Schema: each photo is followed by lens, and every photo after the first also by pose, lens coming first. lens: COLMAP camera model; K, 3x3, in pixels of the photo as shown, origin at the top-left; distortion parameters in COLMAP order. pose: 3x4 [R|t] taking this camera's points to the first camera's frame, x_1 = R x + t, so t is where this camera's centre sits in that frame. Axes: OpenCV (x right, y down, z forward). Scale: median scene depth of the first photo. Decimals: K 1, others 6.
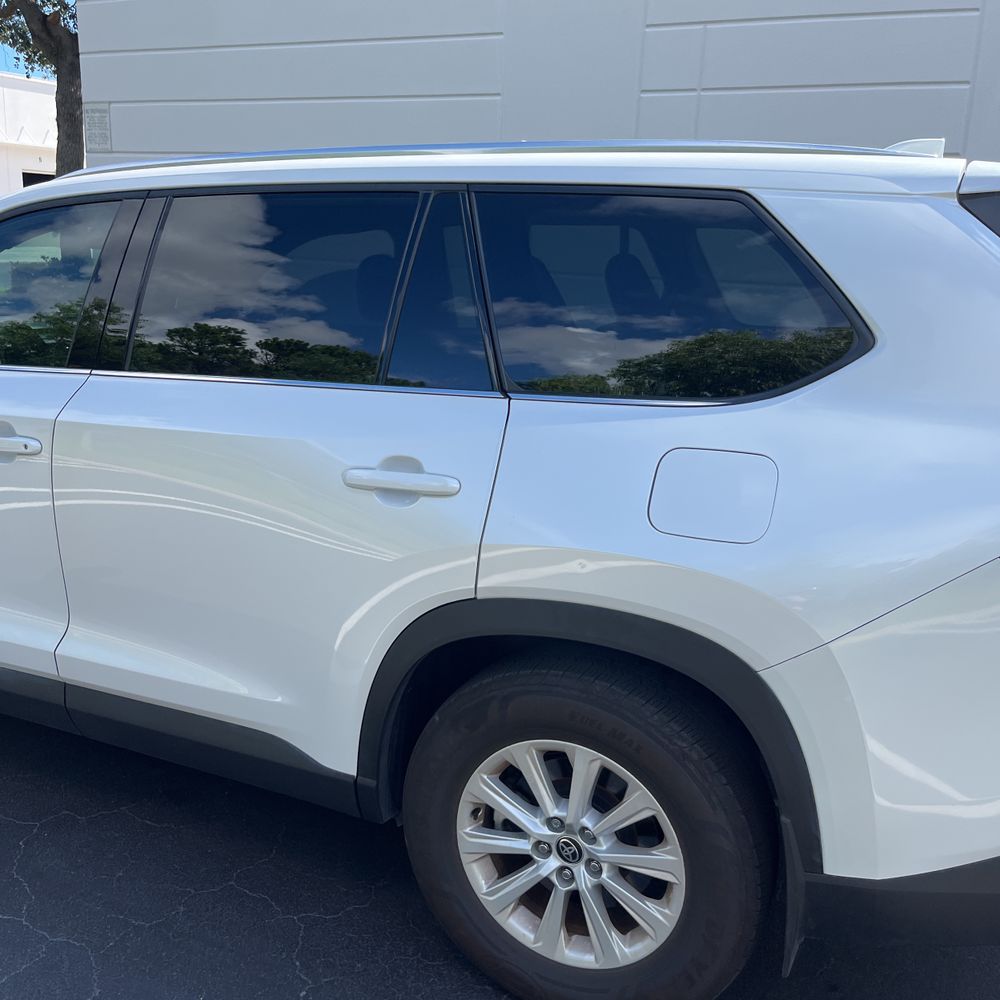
lens RADIAL K [[1025.9, 0, 497.9], [0, 1025.9, 485.5], [0, 0, 1]] dist [0.022328, 0.000000]
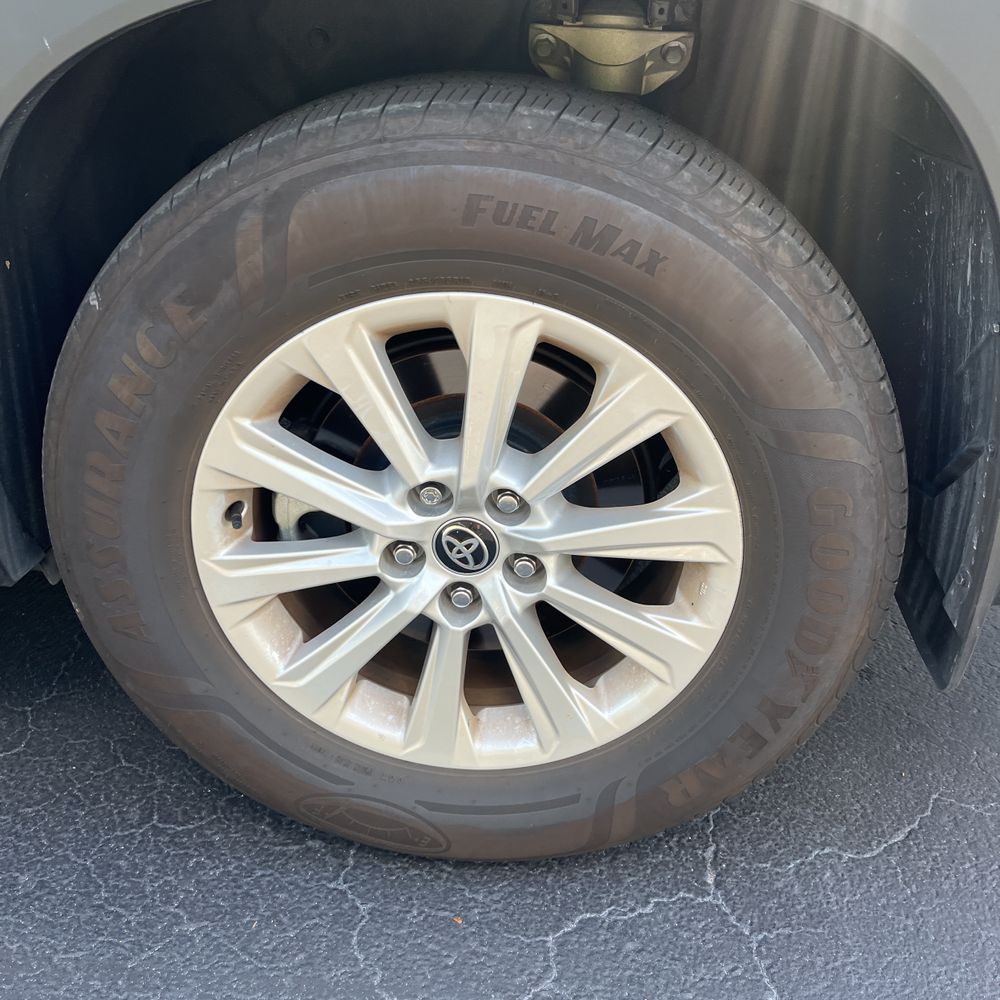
lens RADIAL K [[1025.9, 0, 491.3], [0, 1025.9, 461.2], [0, 0, 1]] dist [0.022328, 0.000000]
pose [[0.934967, -0.183288, 0.303714, -0.049734], [0.103664, 0.959971, 0.260209, 0.204390], [-0.339250, -0.211803, 0.916542, 0.597382]]
